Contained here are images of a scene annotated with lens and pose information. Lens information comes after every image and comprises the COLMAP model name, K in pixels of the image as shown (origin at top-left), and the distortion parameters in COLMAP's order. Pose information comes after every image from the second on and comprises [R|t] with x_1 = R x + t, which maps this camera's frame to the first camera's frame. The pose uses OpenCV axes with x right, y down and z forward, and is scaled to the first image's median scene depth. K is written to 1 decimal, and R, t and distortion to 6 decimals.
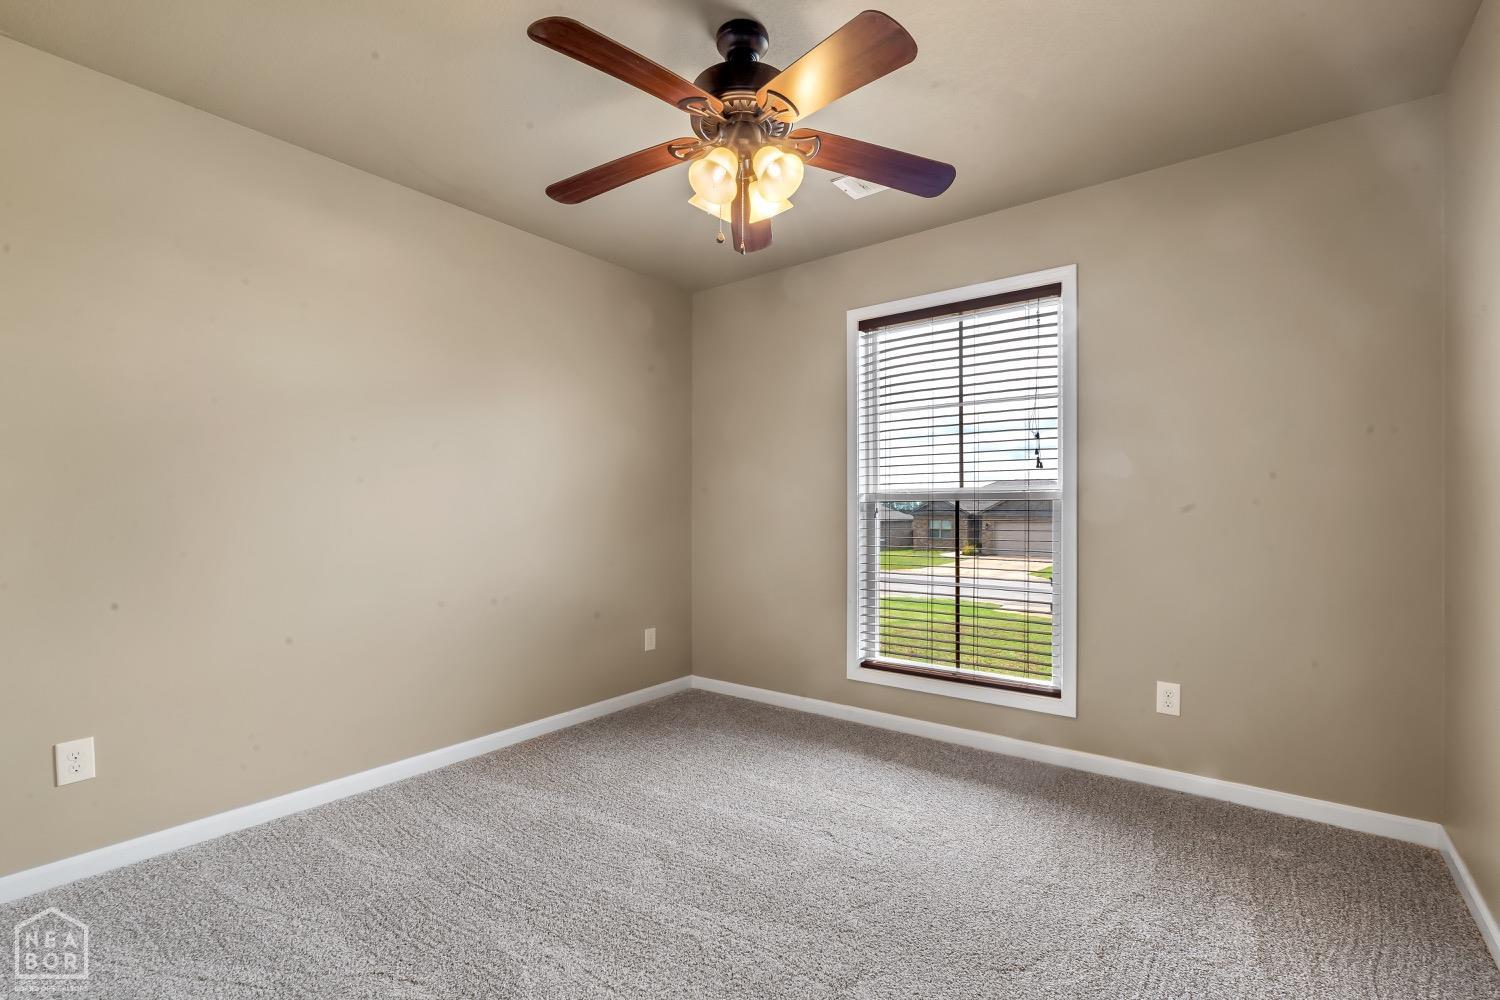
lens RADIAL K [[657.1, 0, 748.5], [0, 657.1, 503.3], [0, 0, 1]] dist [-0.001748, -0.000235]
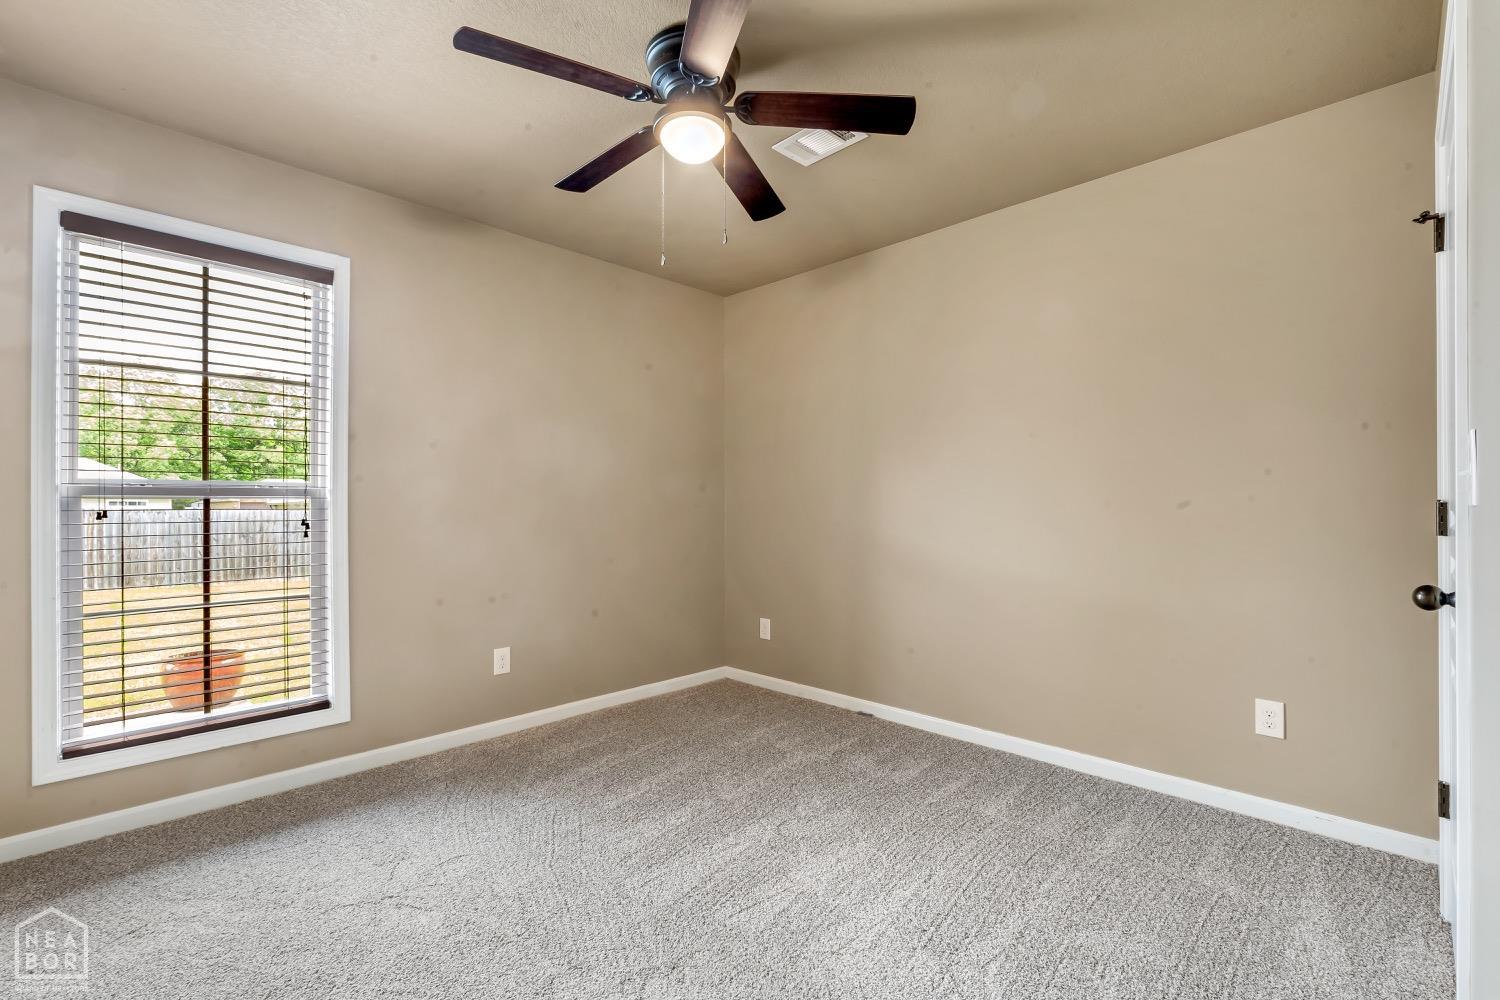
lens RADIAL K [[657.1, 0, 748.5], [0, 657.1, 503.3], [0, 0, 1]] dist [-0.001748, -0.000235]
pose [[0.152268, 0.002660, 0.988336, -0.365993], [-0.006826, 0.999975, -0.001640, -0.000275], [-0.988316, -0.006497, 0.152283, 0.259457]]
